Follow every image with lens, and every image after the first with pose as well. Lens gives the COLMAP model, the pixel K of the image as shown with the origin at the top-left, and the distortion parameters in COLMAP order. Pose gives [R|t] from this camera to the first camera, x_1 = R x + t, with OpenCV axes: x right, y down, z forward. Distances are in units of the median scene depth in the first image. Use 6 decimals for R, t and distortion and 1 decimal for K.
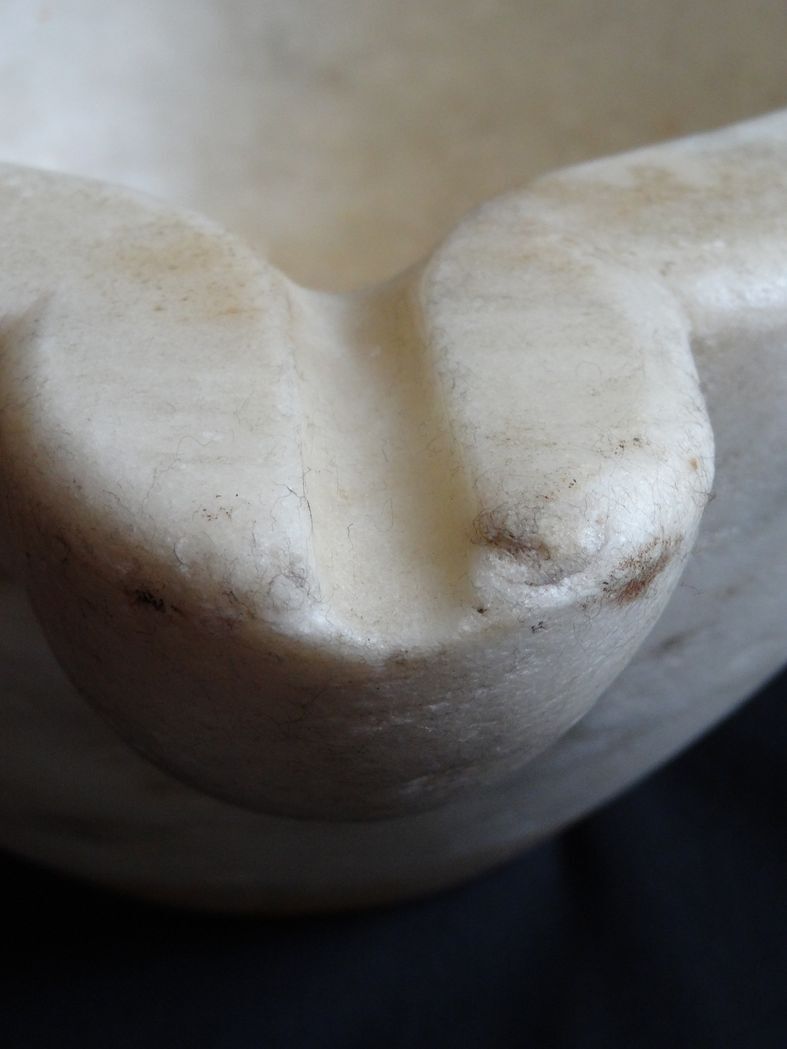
lens RADIAL K [[1646.3, 0, 393.5], [0, 1646.3, 524.5], [0, 0, 1]] dist [-0.039902, -0.059001]
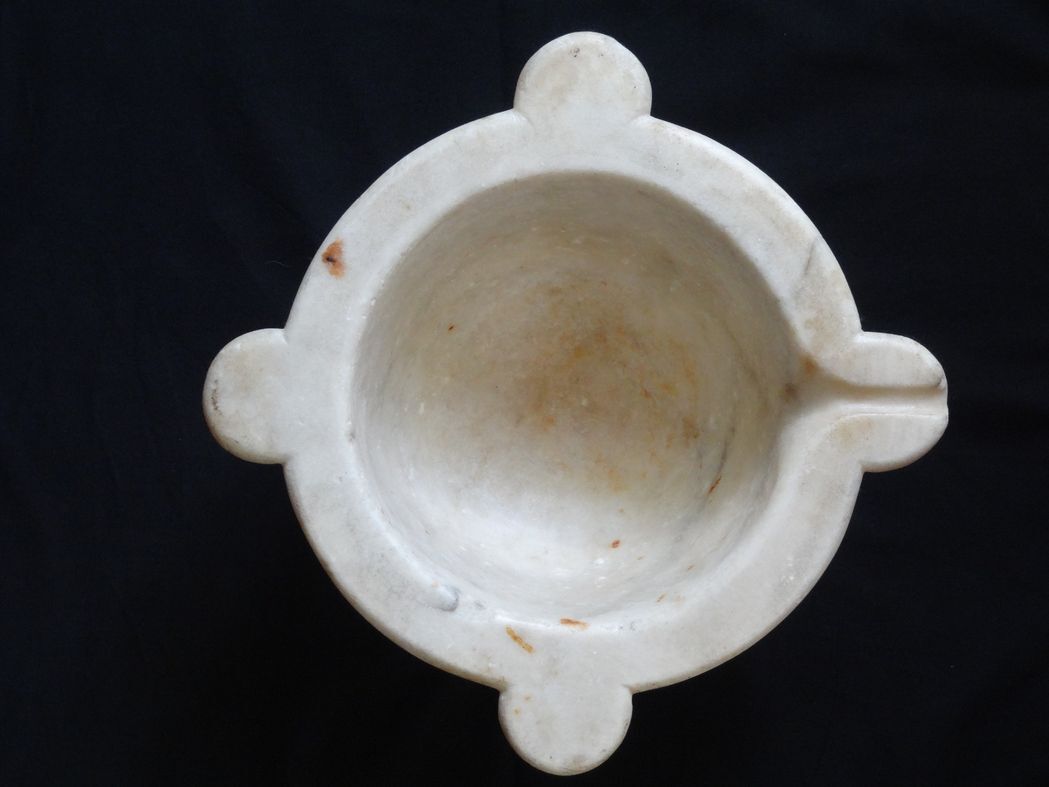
lens RADIAL K [[1646.3, 0, 524.5], [0, 1646.3, 393.5], [0, 0, 1]] dist [-0.039902, -0.059001]
pose [[0.124084, -0.992146, 0.015810, -0.214792], [0.613171, 0.089195, 0.784899, -4.758722], [-0.780144, -0.087700, 0.619422, -1.297119]]
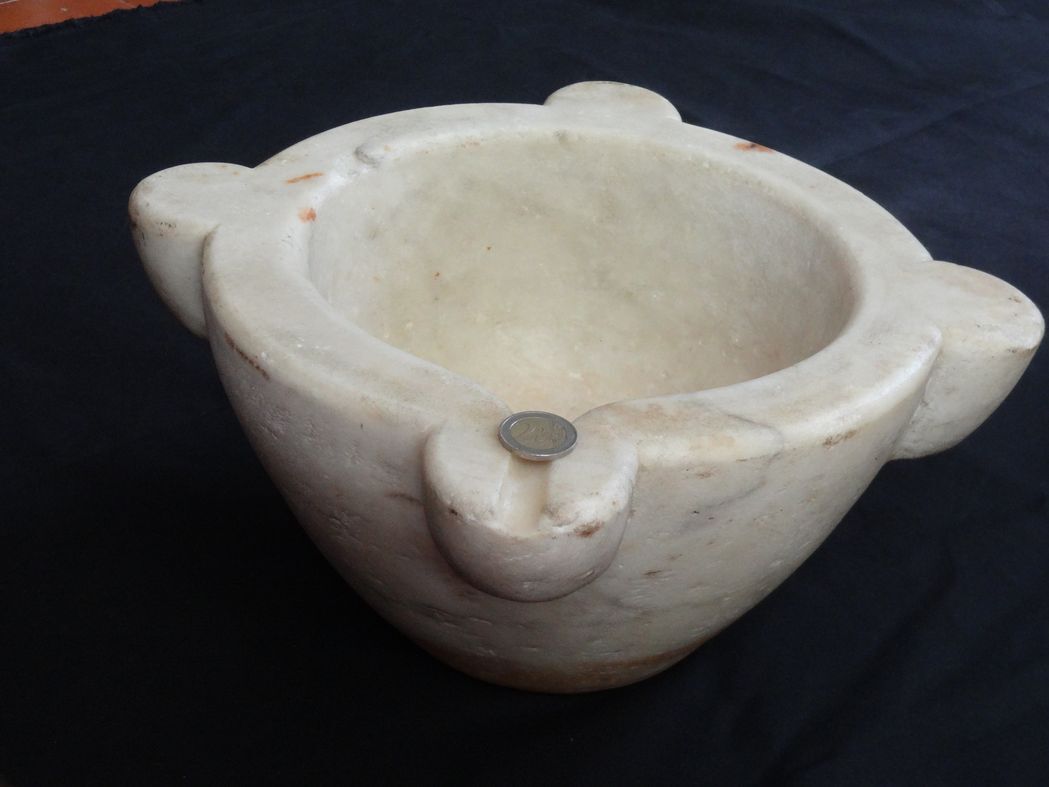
lens RADIAL K [[1601.4, 0, 544.5], [0, 1601.4, 396.5], [0, 0, 1]] dist [-0.022482, -0.004263]
pose [[0.970768, 0.164834, -0.174470, 0.545603], [-0.180030, 0.980791, -0.075085, 0.021162], [0.158742, 0.104300, 0.981796, -2.177563]]
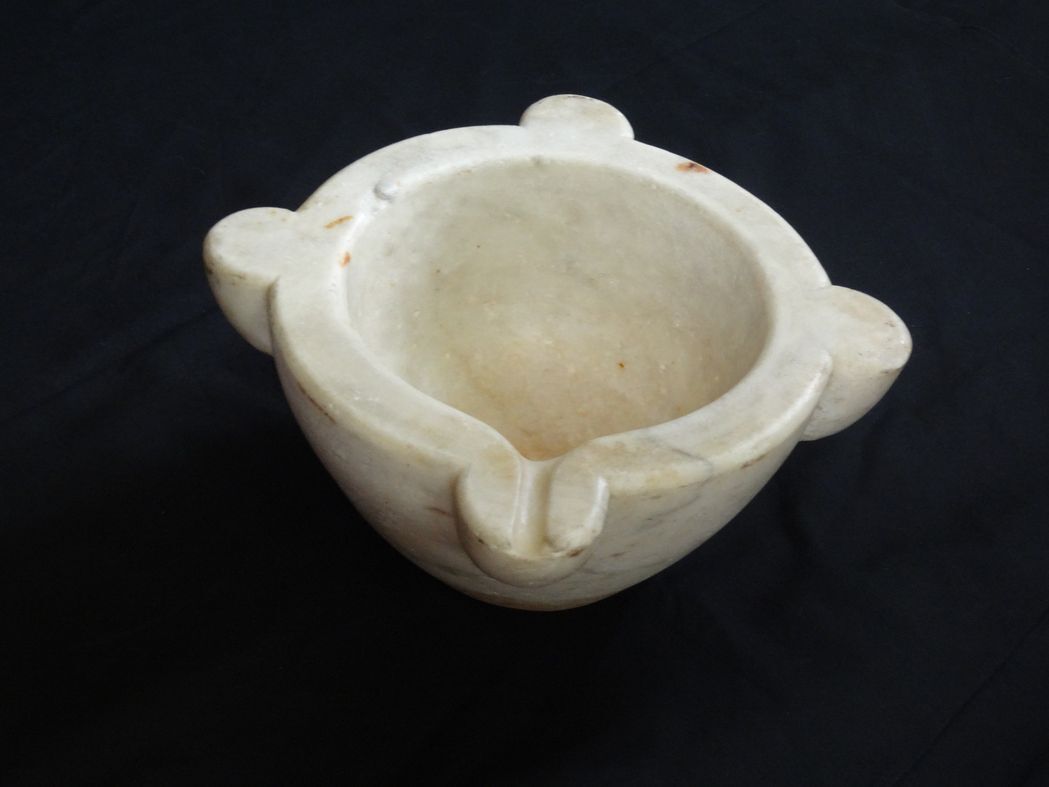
lens RADIAL K [[1646.3, 0, 524.5], [0, 1646.3, 393.5], [0, 0, 1]] dist [-0.039902, -0.059001]
pose [[0.977678, 0.178065, -0.111524, 0.420749], [-0.167603, 0.981060, 0.097113, -0.816620], [0.126704, -0.076254, 0.989005, -3.569399]]
